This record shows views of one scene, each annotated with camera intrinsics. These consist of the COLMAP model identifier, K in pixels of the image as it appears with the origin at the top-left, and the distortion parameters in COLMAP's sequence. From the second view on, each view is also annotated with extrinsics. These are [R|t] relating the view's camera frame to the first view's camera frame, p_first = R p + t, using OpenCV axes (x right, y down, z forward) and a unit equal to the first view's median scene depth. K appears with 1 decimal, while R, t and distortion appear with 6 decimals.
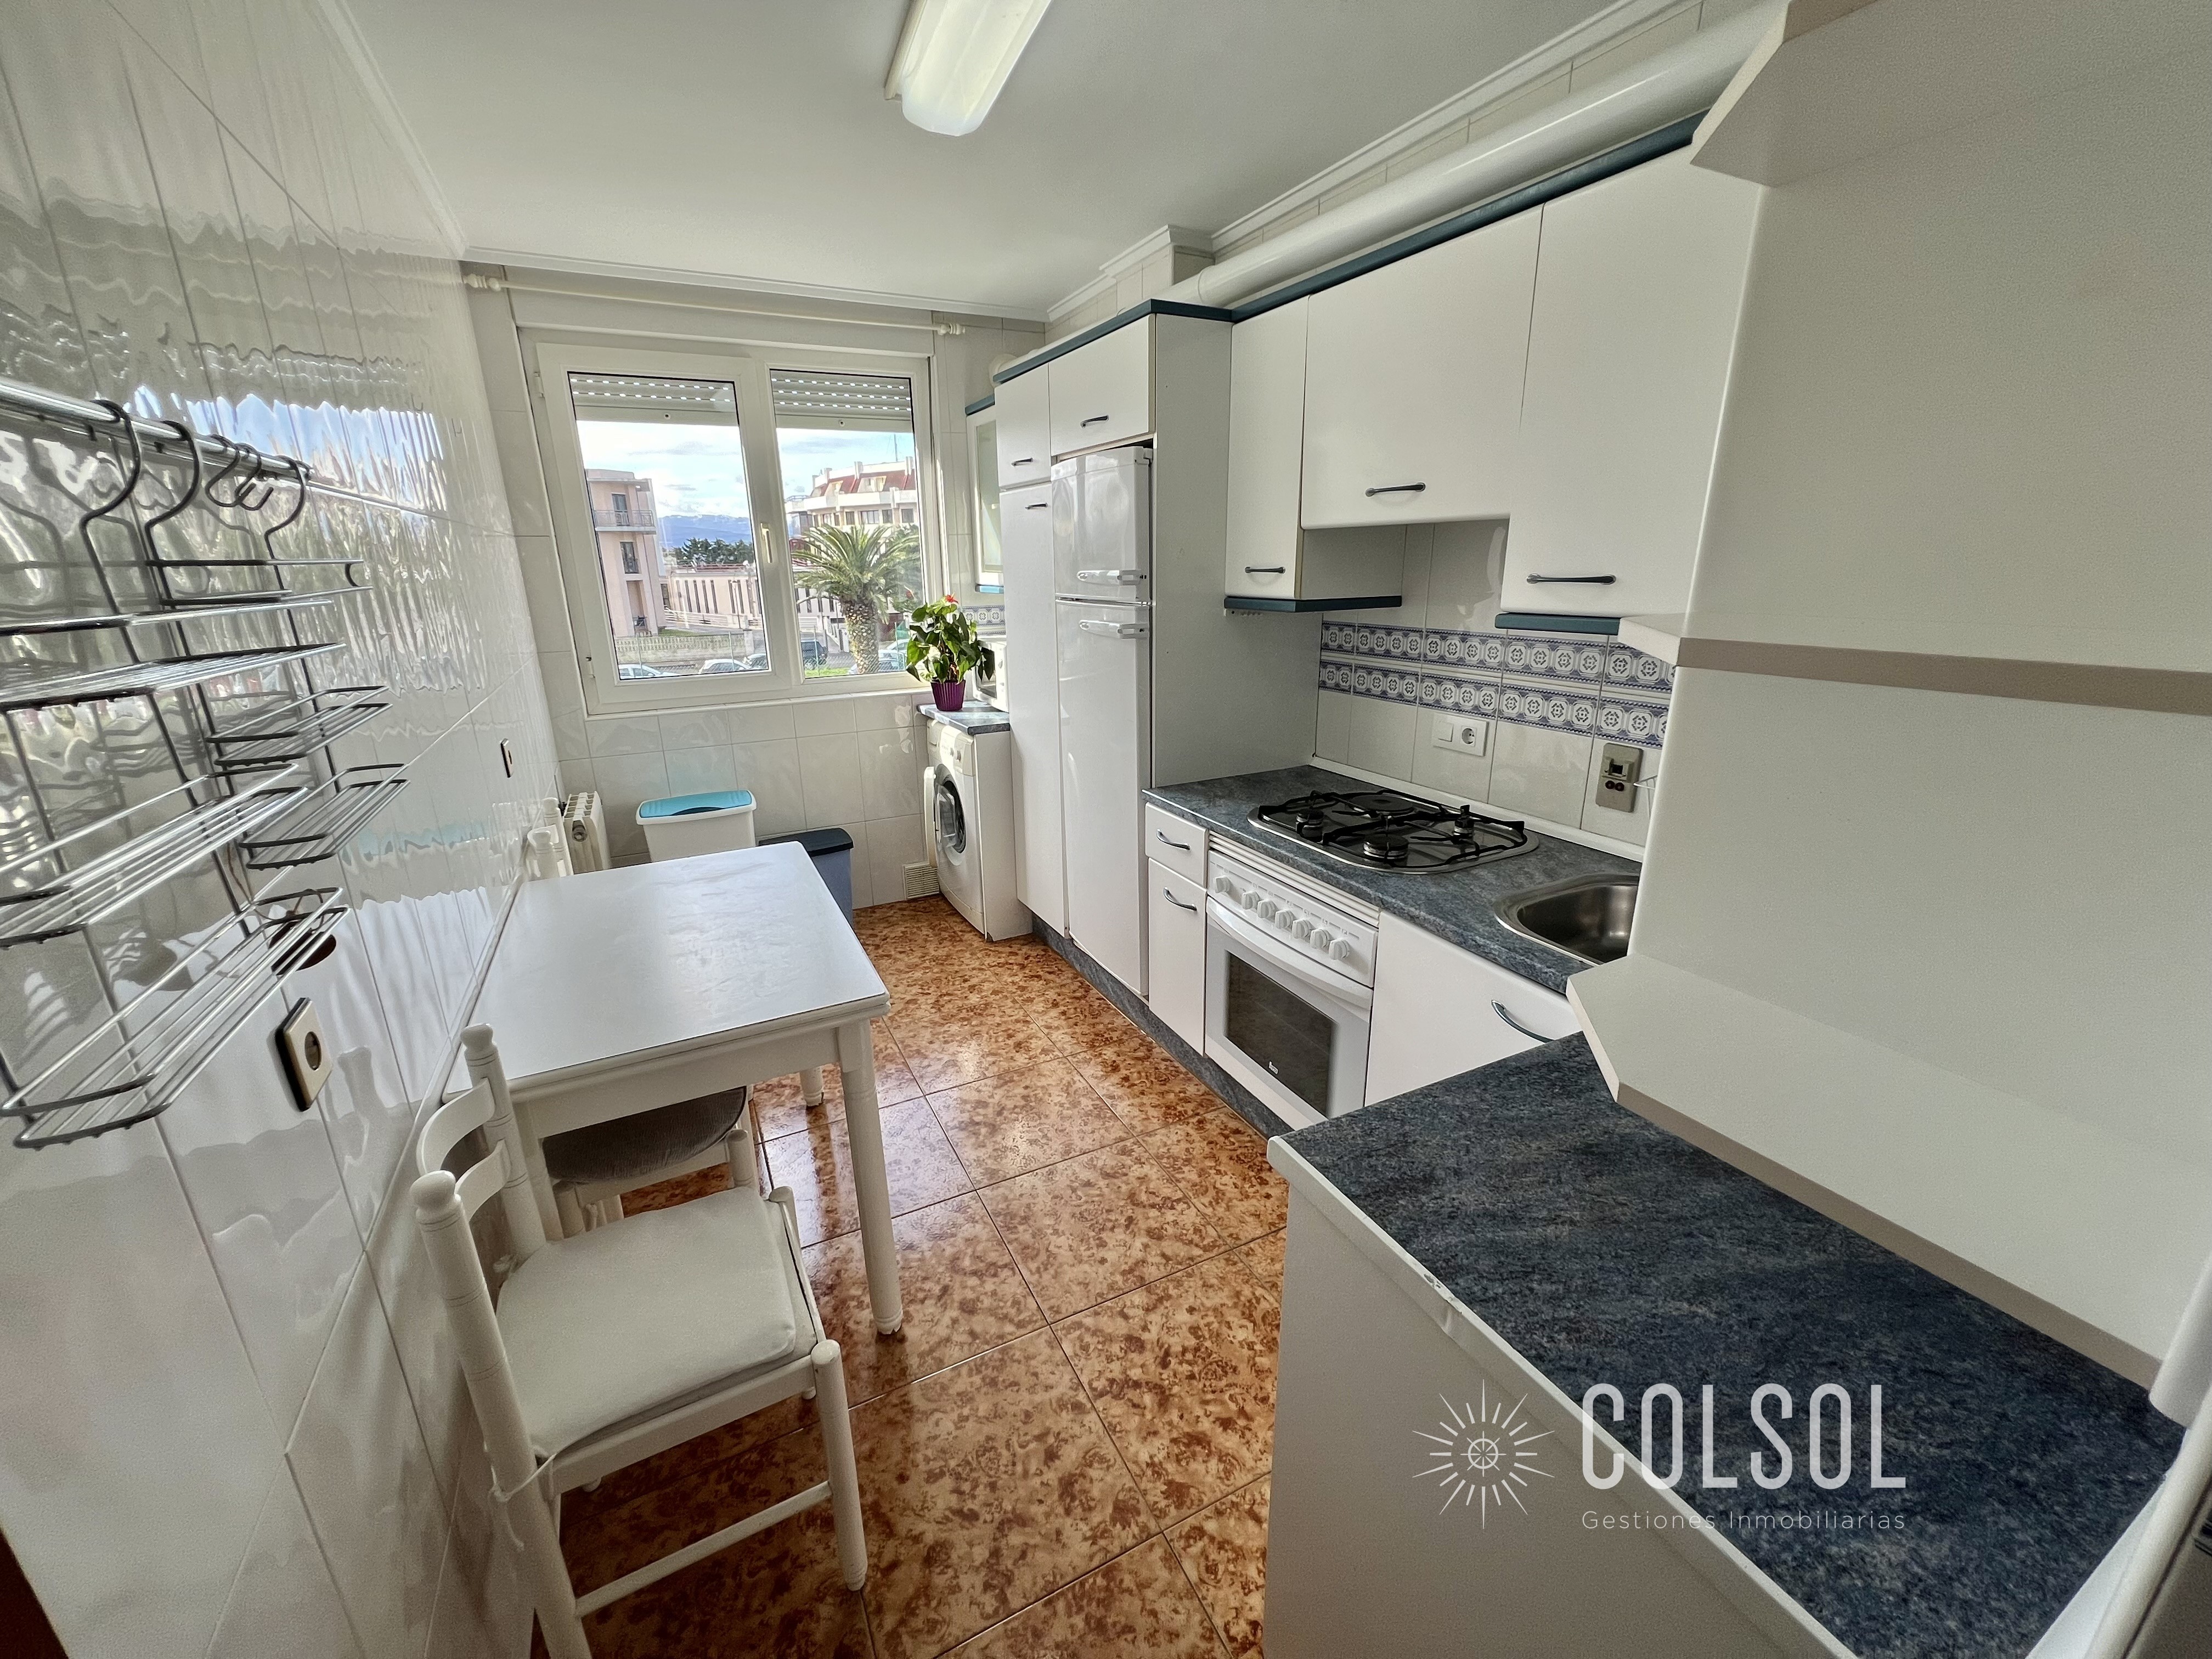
lens RADIAL K [[882.9, 0, 1093.8], [0, 882.9, 828.8], [0, 0, 1]] dist [-0.001528, -0.000029]
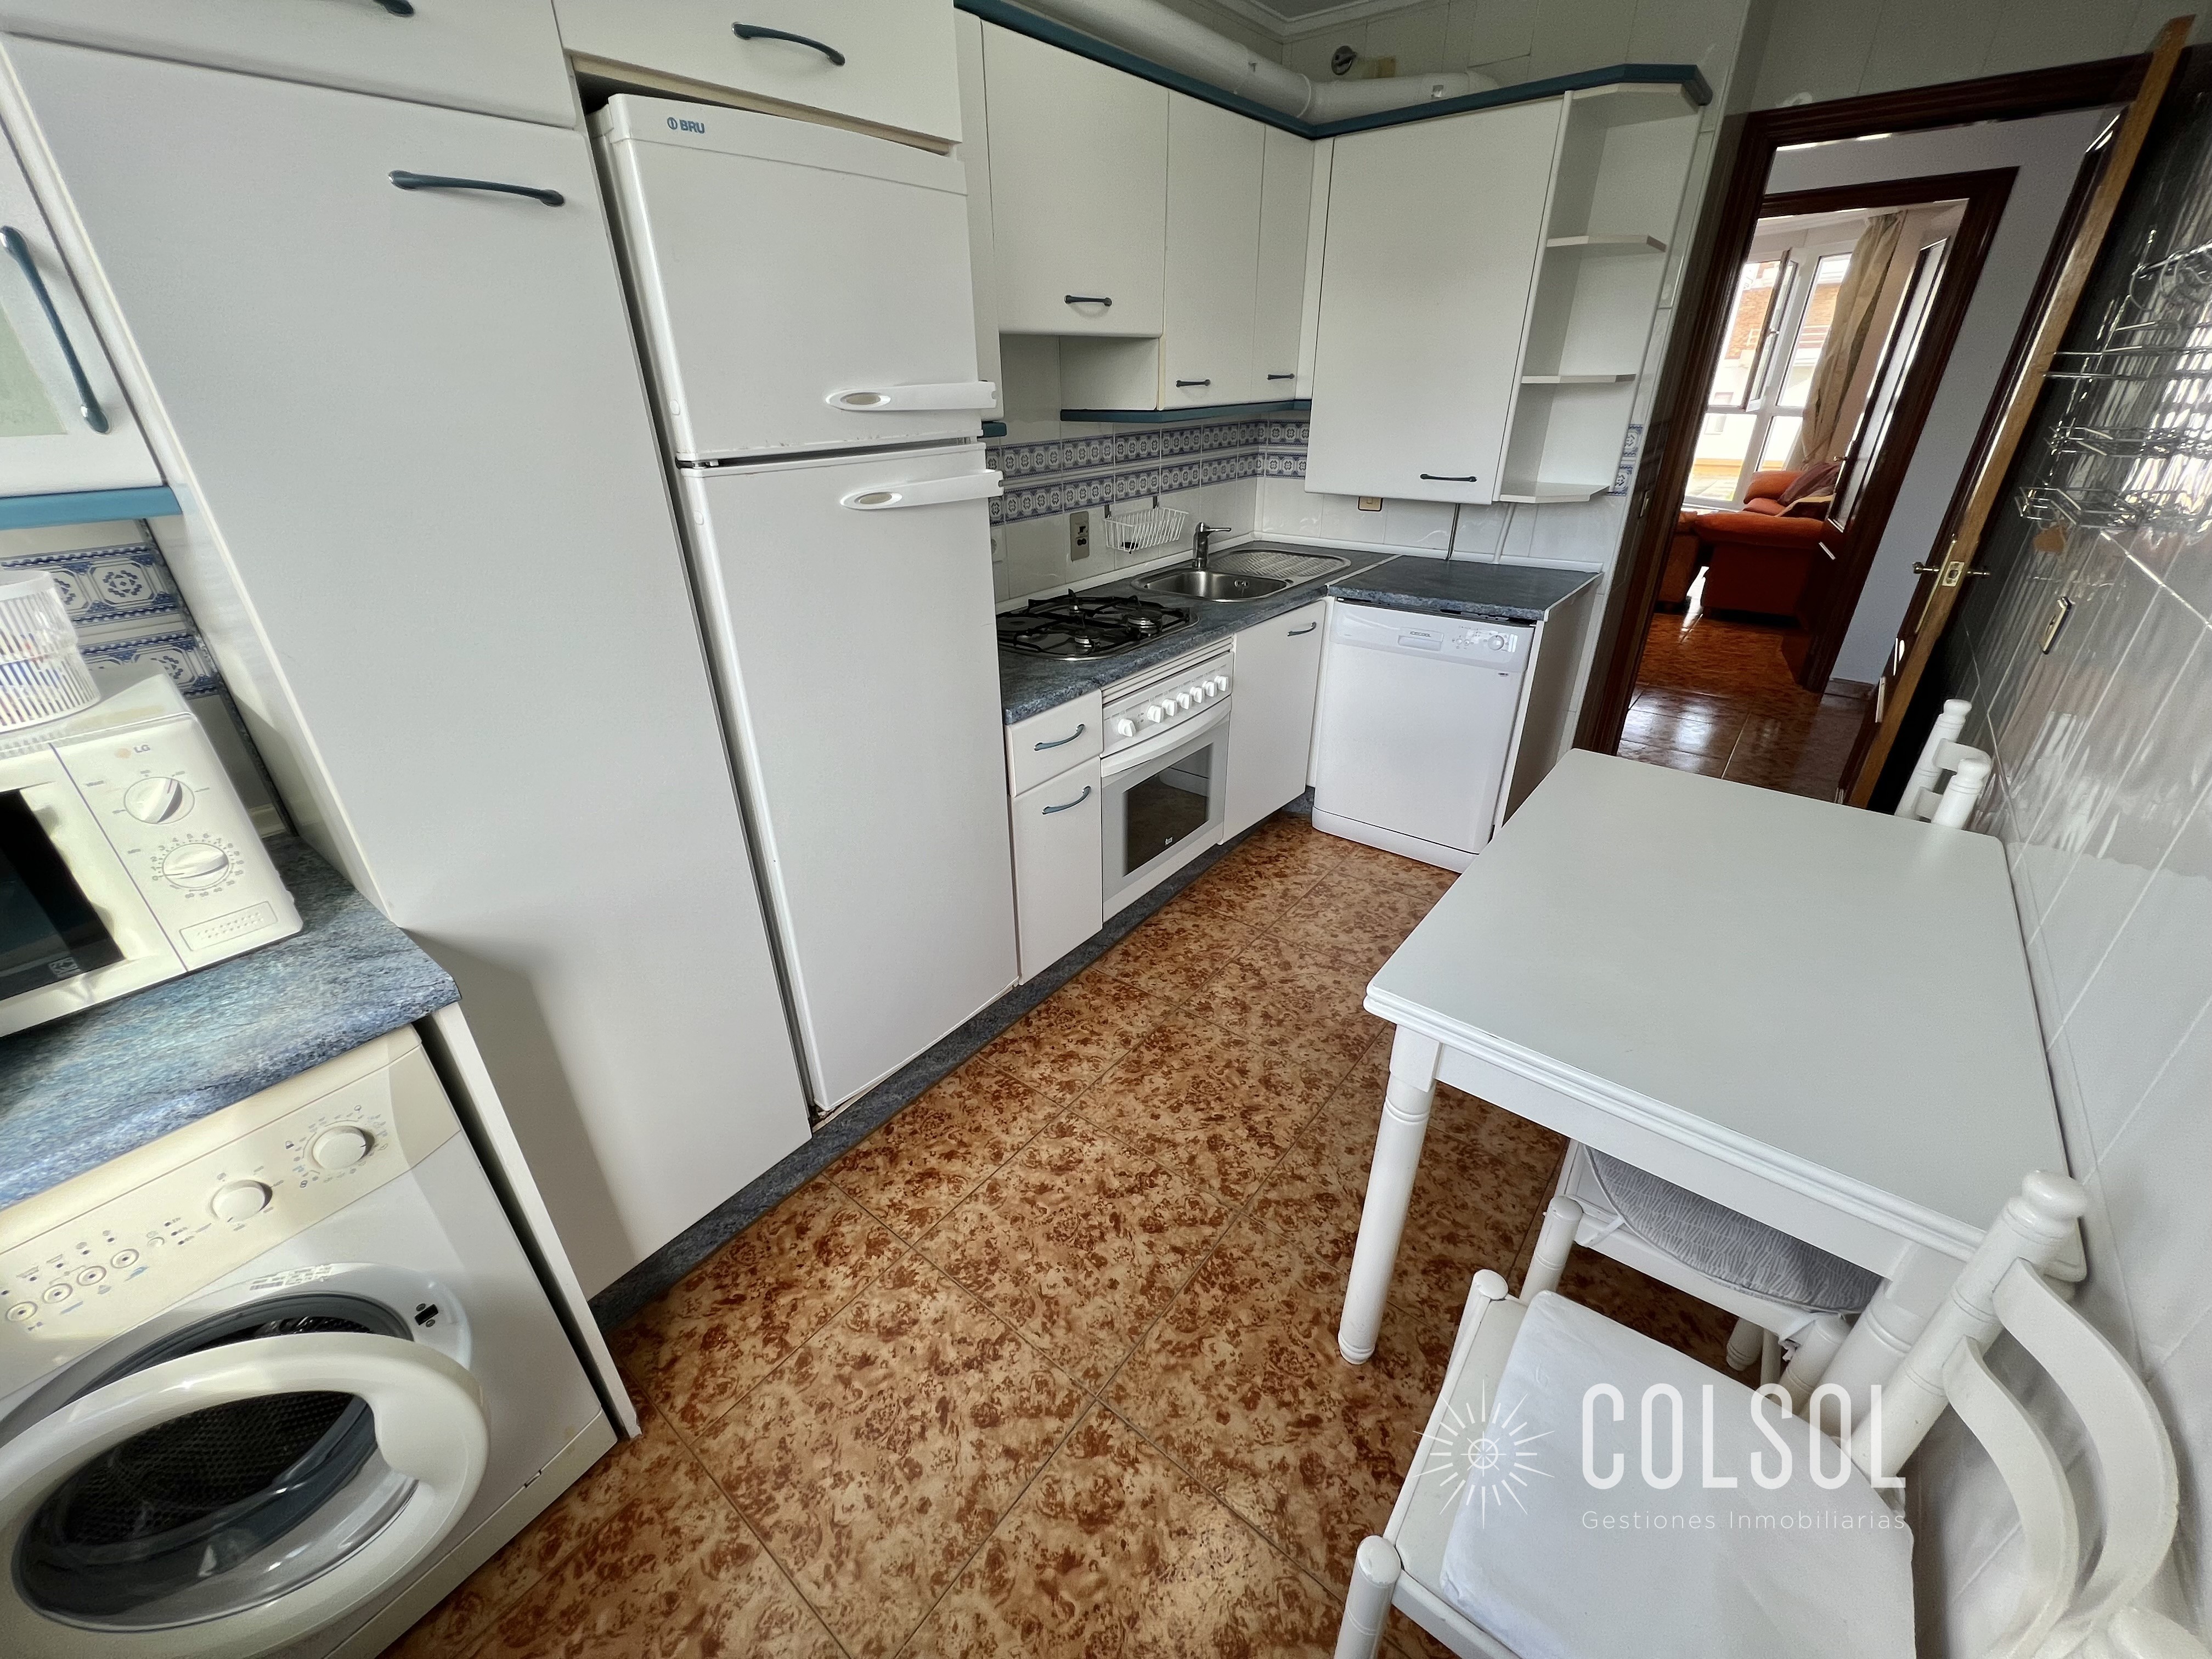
lens RADIAL K [[882.9, 0, 1093.8], [0, 882.9, 828.8], [0, 0, 1]] dist [-0.001528, -0.000029]
pose [[-0.415753, -0.392157, 0.820587, -0.547620], [0.293725, 0.796015, 0.529231, -0.299727], [-0.860741, 0.461056, -0.215759, 1.040915]]
